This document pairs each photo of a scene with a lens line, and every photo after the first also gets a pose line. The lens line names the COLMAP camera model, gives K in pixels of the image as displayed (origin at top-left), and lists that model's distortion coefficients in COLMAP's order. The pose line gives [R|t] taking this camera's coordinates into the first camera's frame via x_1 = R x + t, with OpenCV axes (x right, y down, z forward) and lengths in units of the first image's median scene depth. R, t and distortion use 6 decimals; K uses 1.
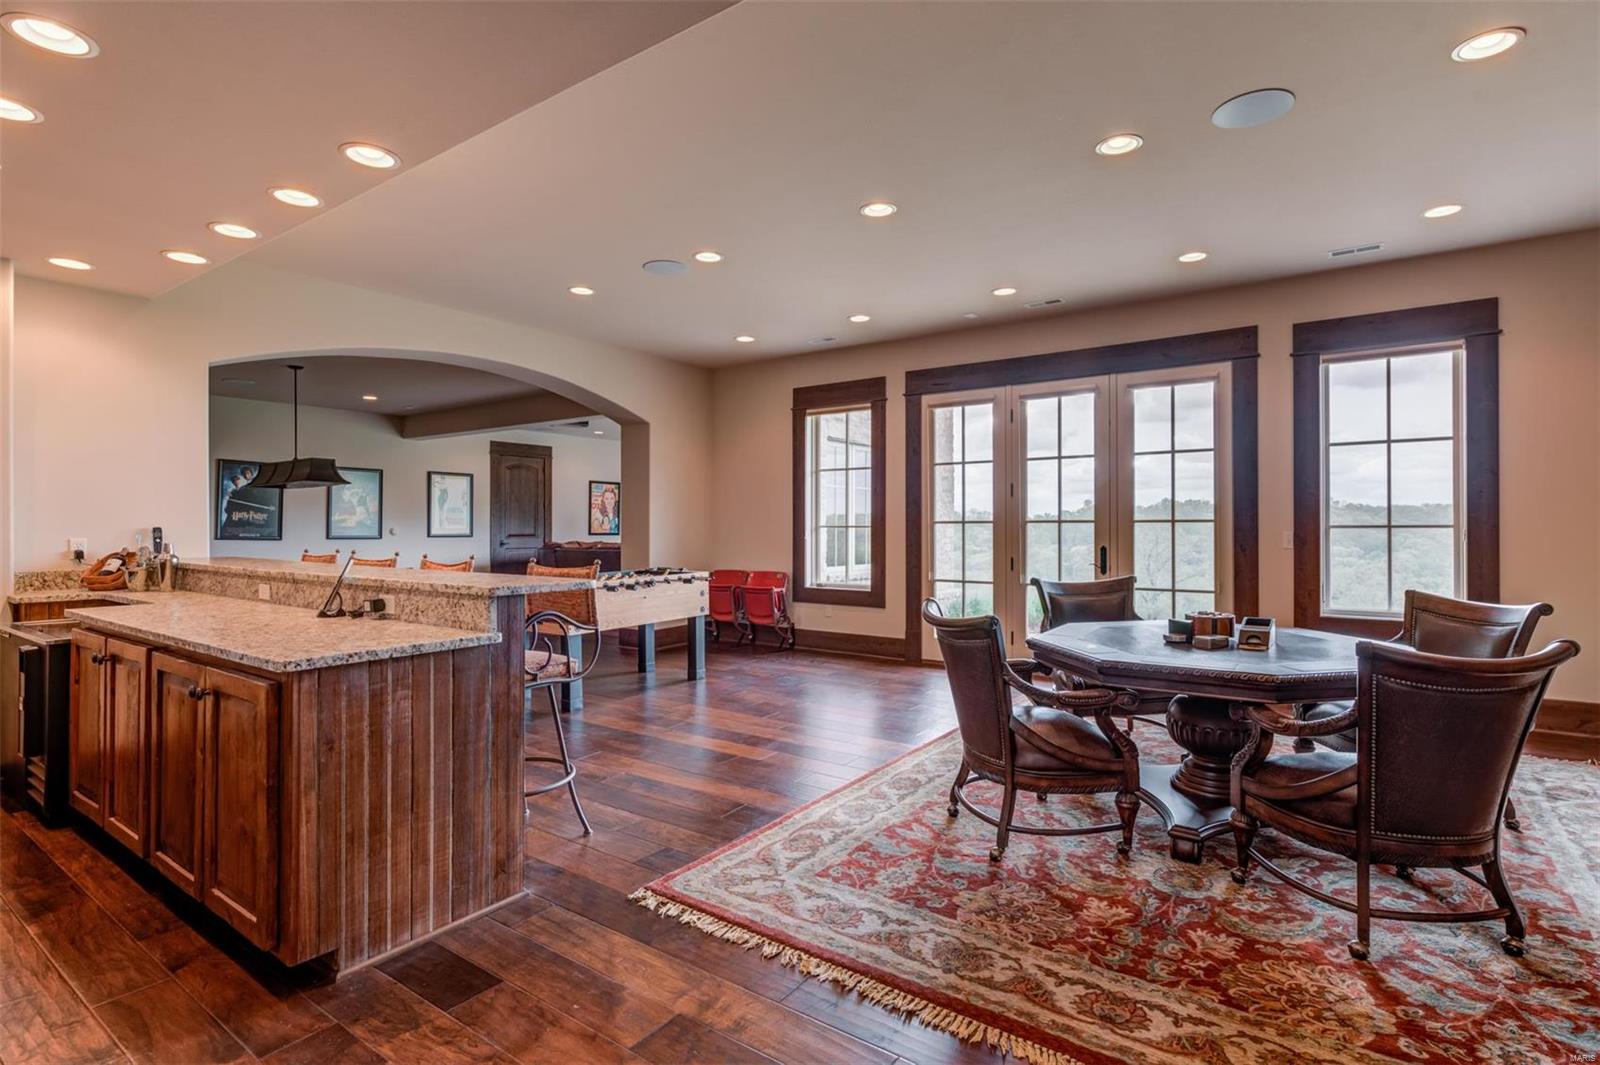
lens RADIAL K [[791.1, 0, 803.4], [0, 791.1, 526.6], [0, 0, 1]] dist [0.010630, -0.000462]
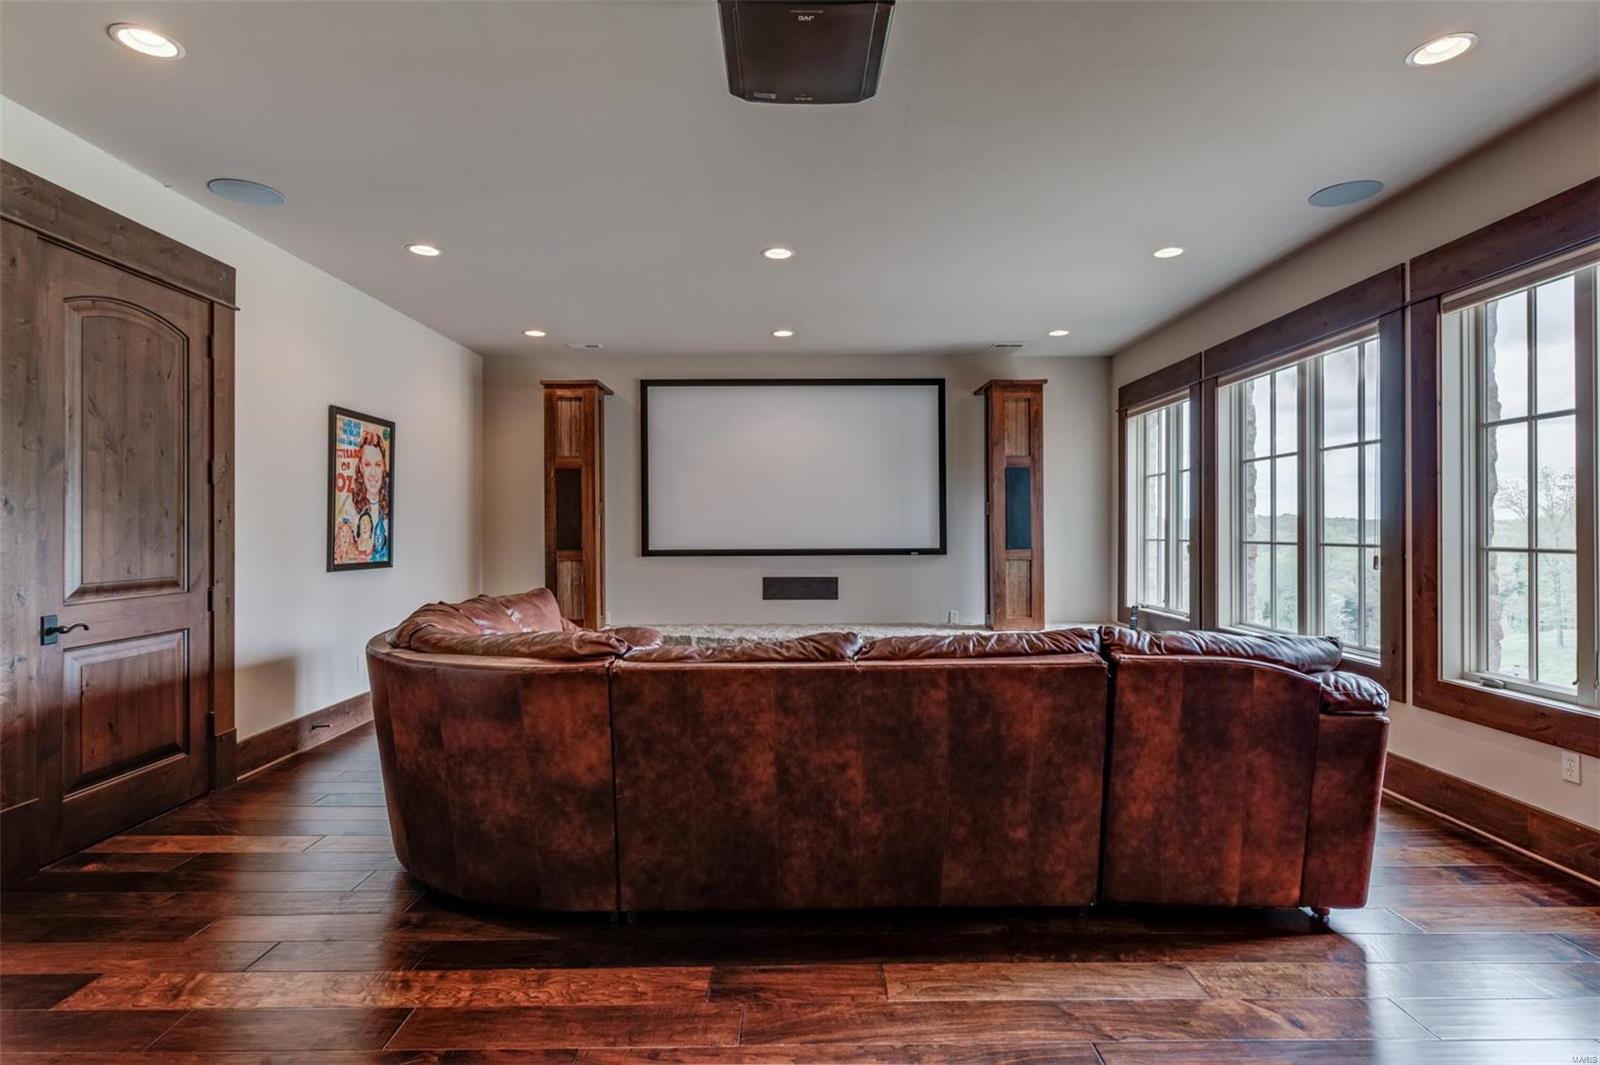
lens RADIAL K [[791.1, 0, 798.5], [0, 791.1, 529.9], [0, 0, 1]] dist [0.010630, -0.000462]
pose [[0.807002, 0.013807, 0.590388, -0.428795], [-0.018926, 0.999818, 0.002488, -0.015198], [-0.590246, -0.013181, 0.807116, 0.860618]]
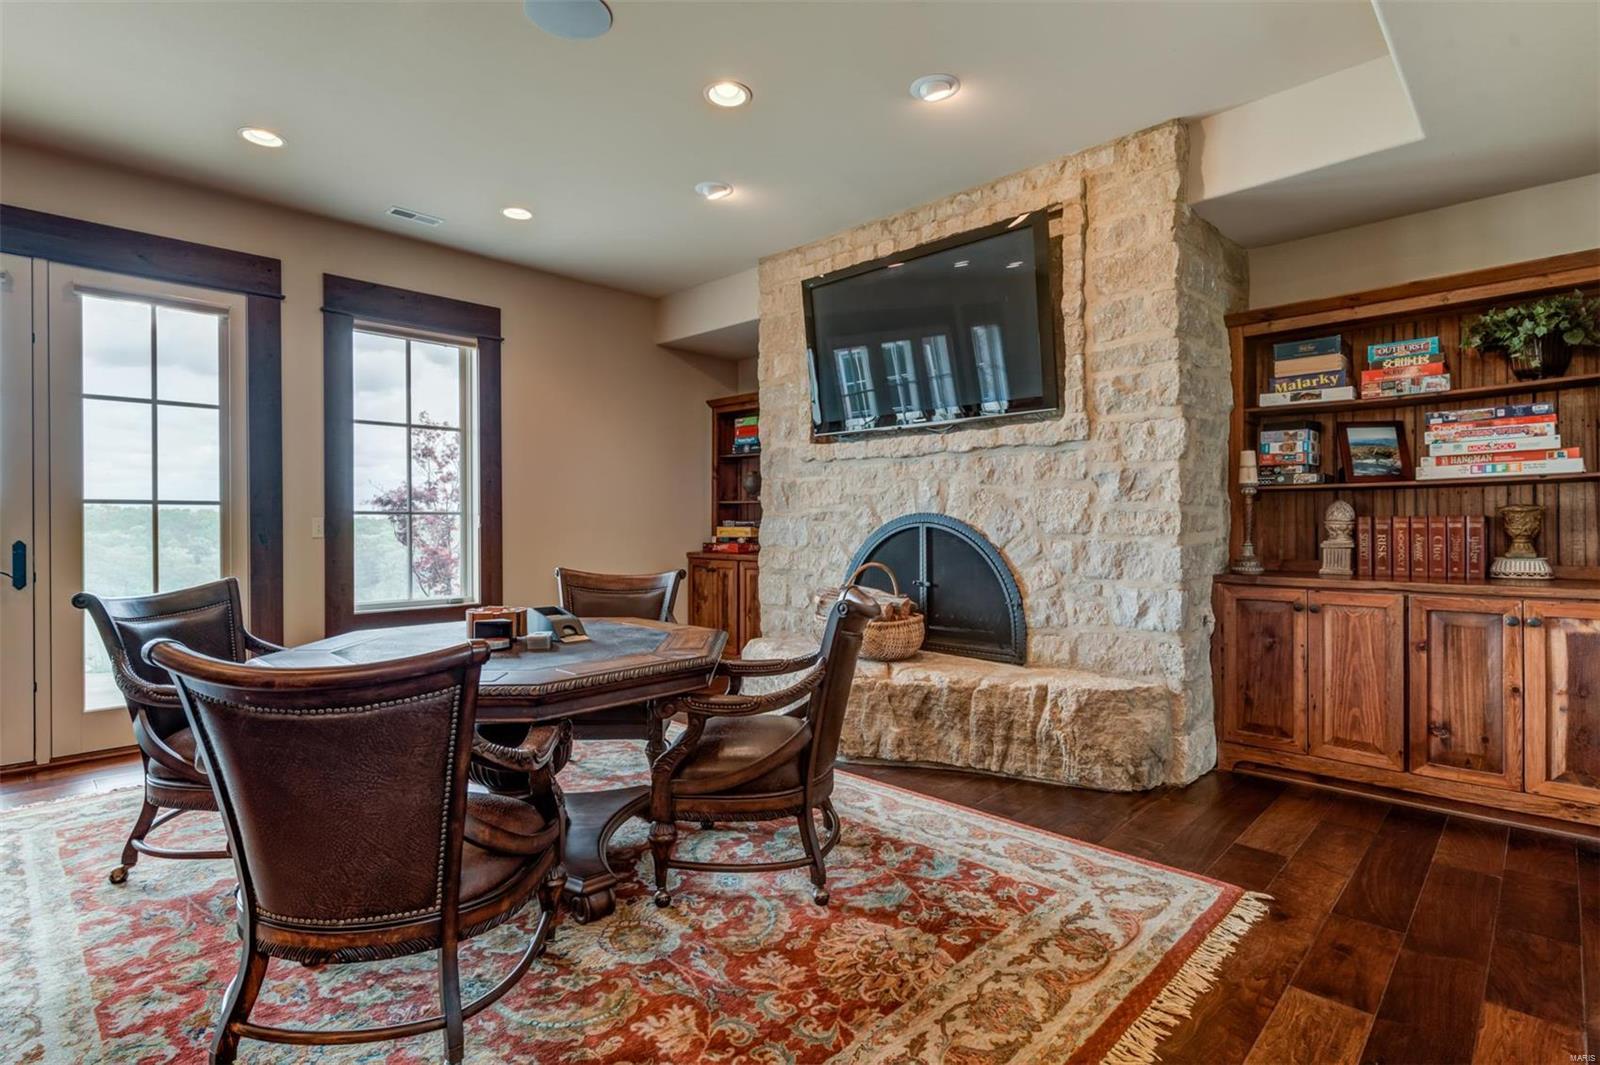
lens RADIAL K [[791.1, 0, 798.5], [0, 791.1, 523.8], [0, 0, 1]] dist [0.010630, -0.000462]
pose [[0.144706, 0.004572, 0.989464, -0.164355], [0.005828, 0.999968, -0.005473, 0.022286], [-0.989458, 0.006558, 0.144674, 0.421121]]
